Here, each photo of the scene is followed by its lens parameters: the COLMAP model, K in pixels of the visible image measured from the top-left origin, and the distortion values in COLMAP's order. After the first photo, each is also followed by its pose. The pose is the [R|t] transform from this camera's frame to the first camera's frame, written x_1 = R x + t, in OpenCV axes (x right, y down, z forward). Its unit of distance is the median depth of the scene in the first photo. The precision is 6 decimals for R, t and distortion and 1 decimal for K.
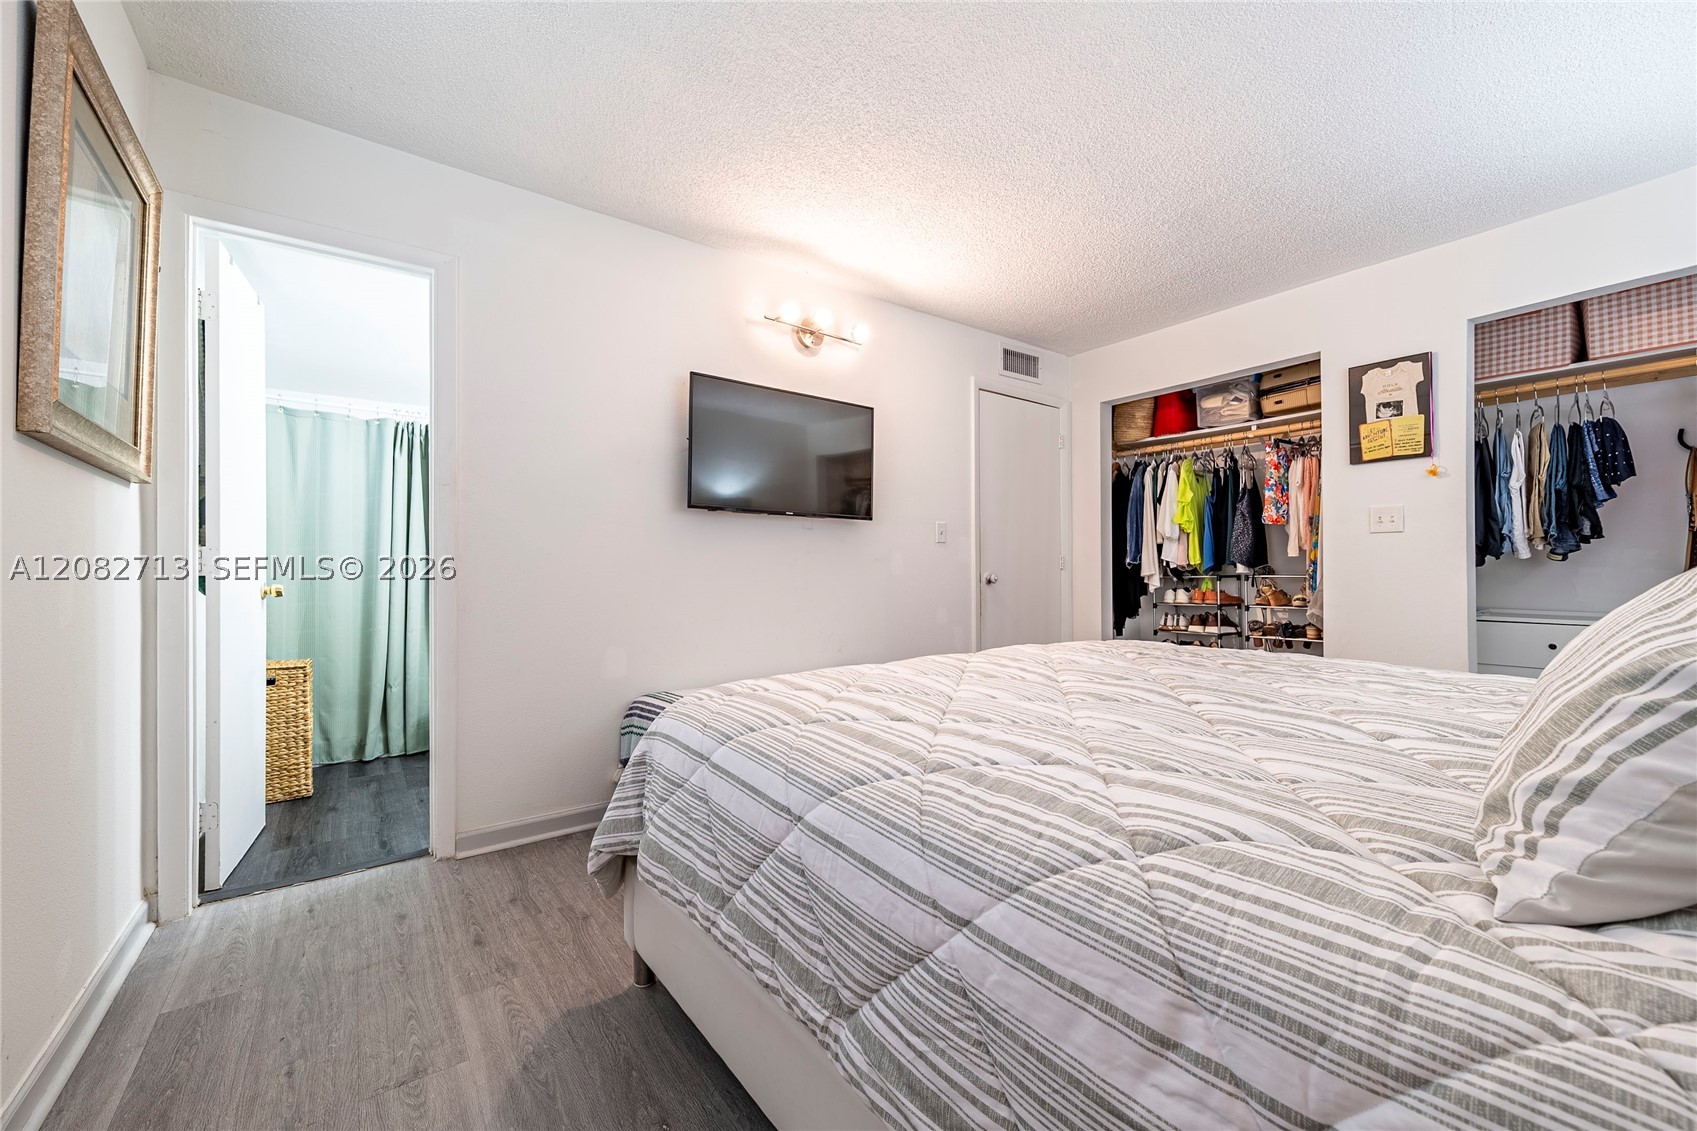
lens RADIAL K [[678.0, 0, 851.4], [0, 678.0, 560.2], [0, 0, 1]] dist [-0.001696, -0.000251]
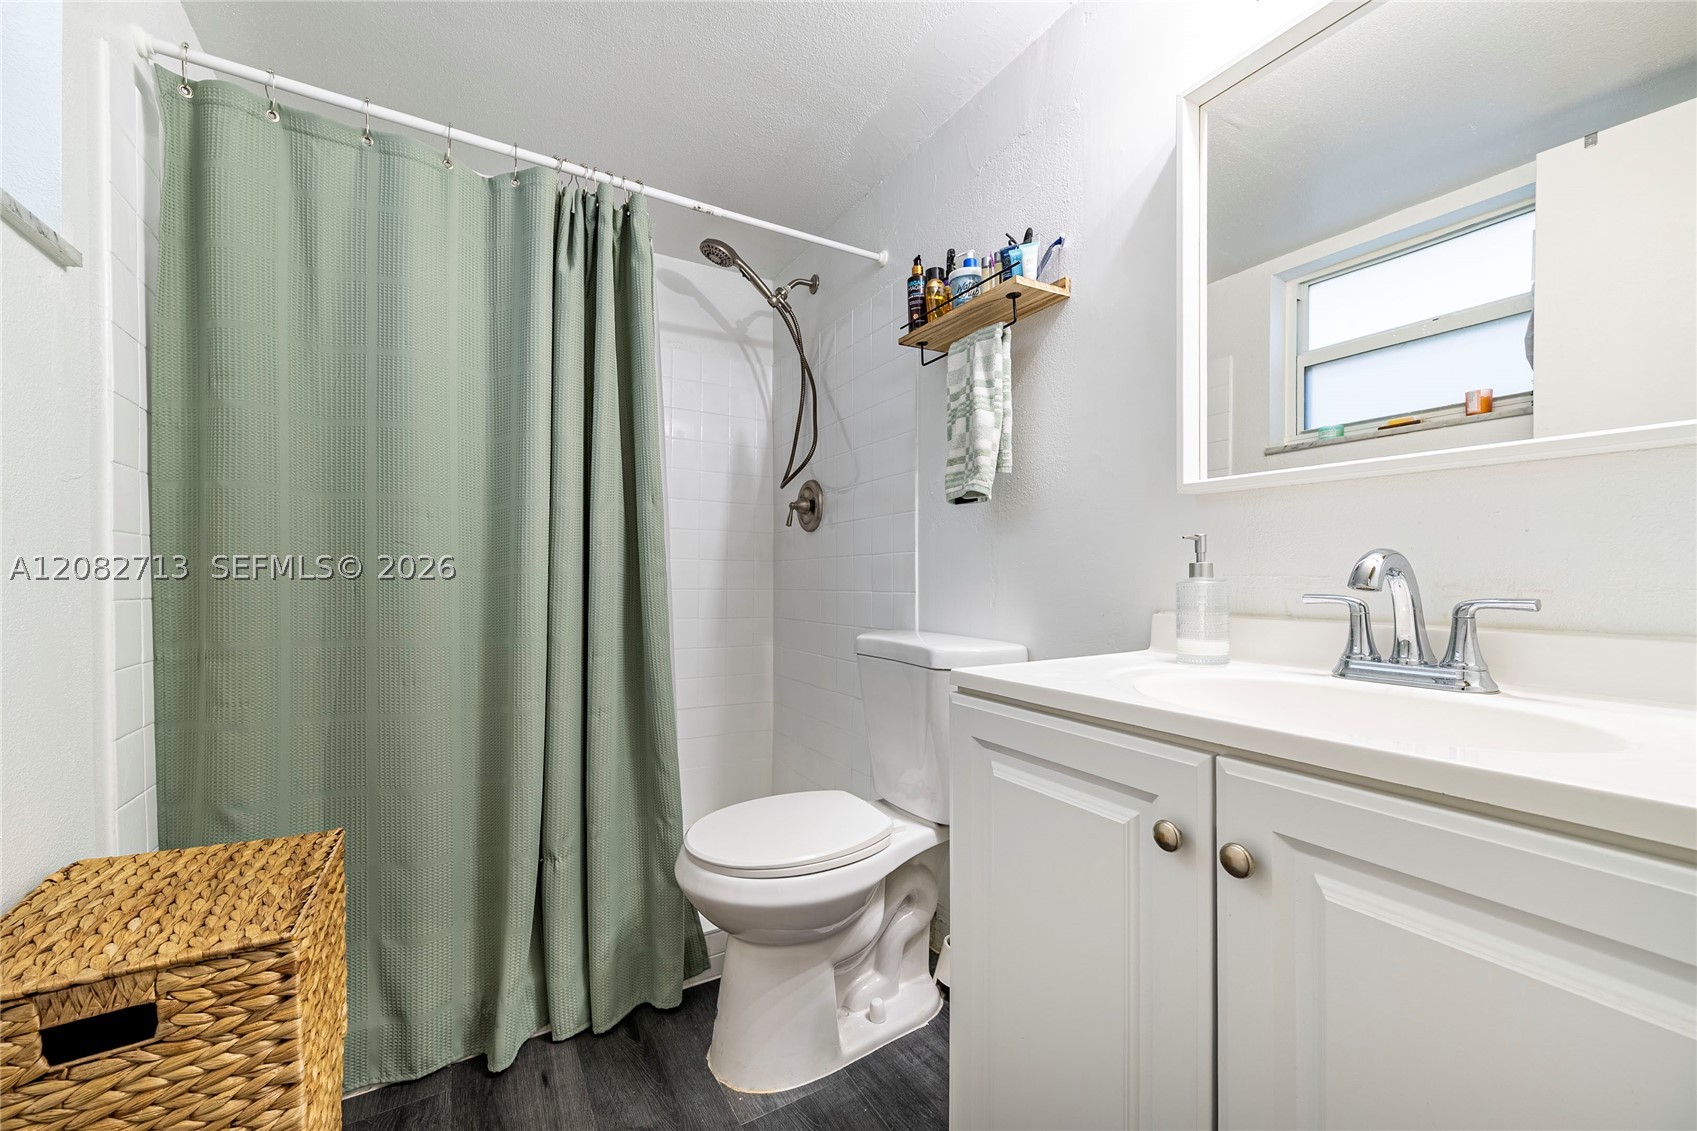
lens RADIAL K [[678.0, 0, 849.6], [0, 678.0, 568.6], [0, 0, 1]] dist [-0.001696, -0.000251]
pose [[0.994370, 0.004508, -0.105871, -0.483045], [-0.002978, 0.999889, 0.014607, 0.016193], [0.105926, -0.014210, 0.994273, 0.651248]]
